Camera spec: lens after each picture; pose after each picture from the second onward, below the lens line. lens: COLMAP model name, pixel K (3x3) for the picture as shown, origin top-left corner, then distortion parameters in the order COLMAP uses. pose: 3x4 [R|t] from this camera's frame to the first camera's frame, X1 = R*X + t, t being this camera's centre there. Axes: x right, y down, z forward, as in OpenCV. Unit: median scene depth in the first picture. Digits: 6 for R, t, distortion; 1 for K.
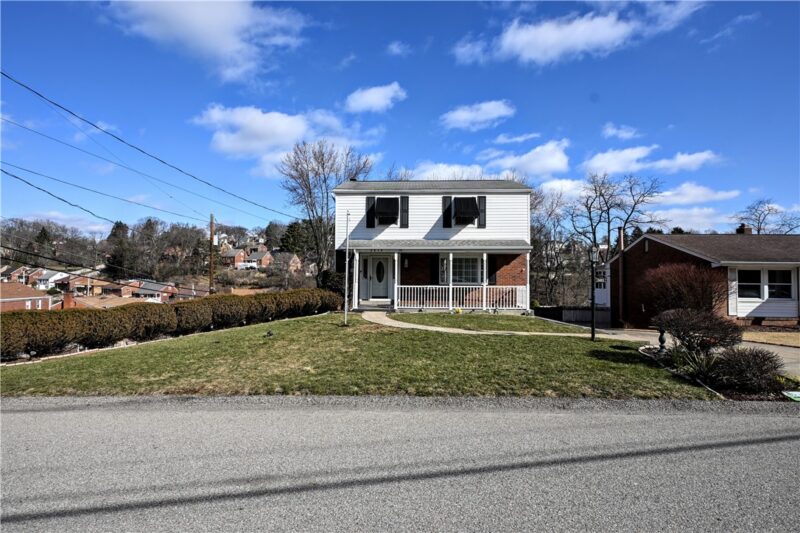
lens RADIAL K [[393.4, 0, 395.5], [0, 393.4, 265.5], [0, 0, 1]] dist [0.000038, -0.000043]
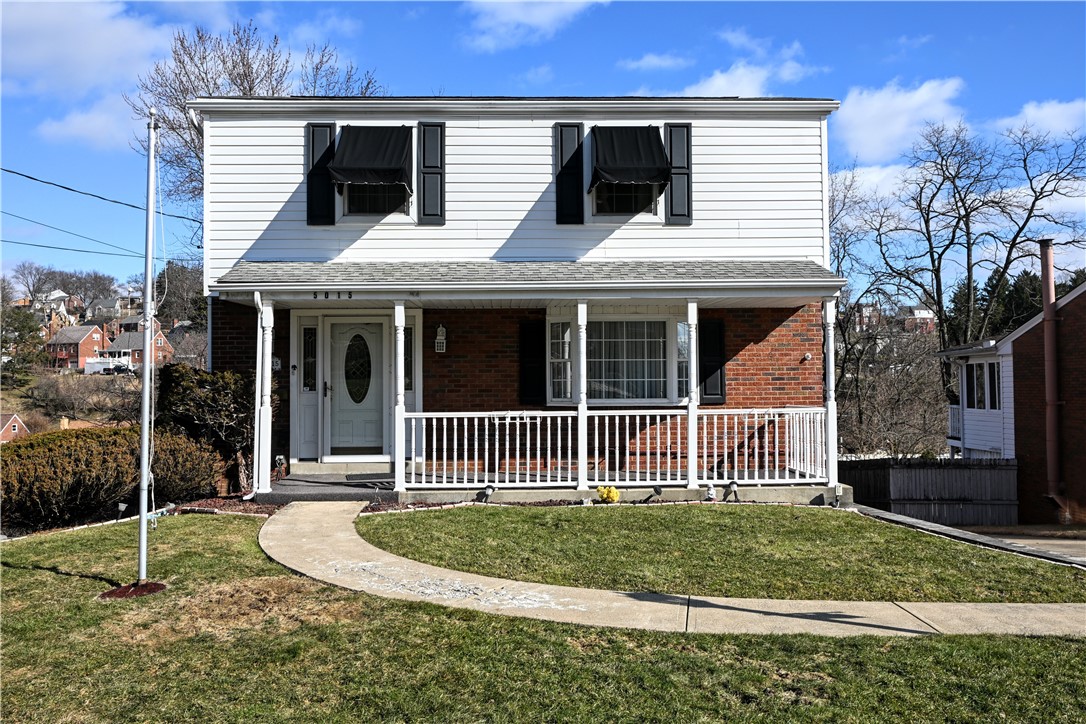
lens RADIAL K [[885.3, 0, 543.0], [0, 885.3, 362.0], [0, 0, 1]] dist [0.001770, 0.000090]
pose [[0.996243, -0.011219, 0.085875, 0.048683], [0.011053, 0.999936, 0.002408, 0.011224], [-0.085896, -0.001449, 0.996303, 0.301866]]
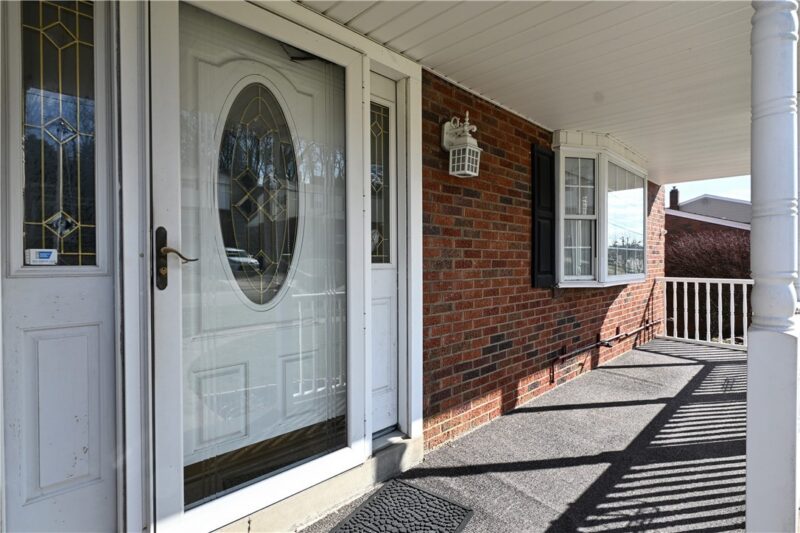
lens RADIAL K [[393.4, 0, 395.5], [0, 393.4, 265.5], [0, 0, 1]] dist [0.000038, -0.000043]
pose [[0.687630, -0.017543, 0.725850, -0.091482], [-0.015252, 0.999138, 0.038597, 0.030845], [-0.725901, -0.037611, 0.686770, 0.944332]]
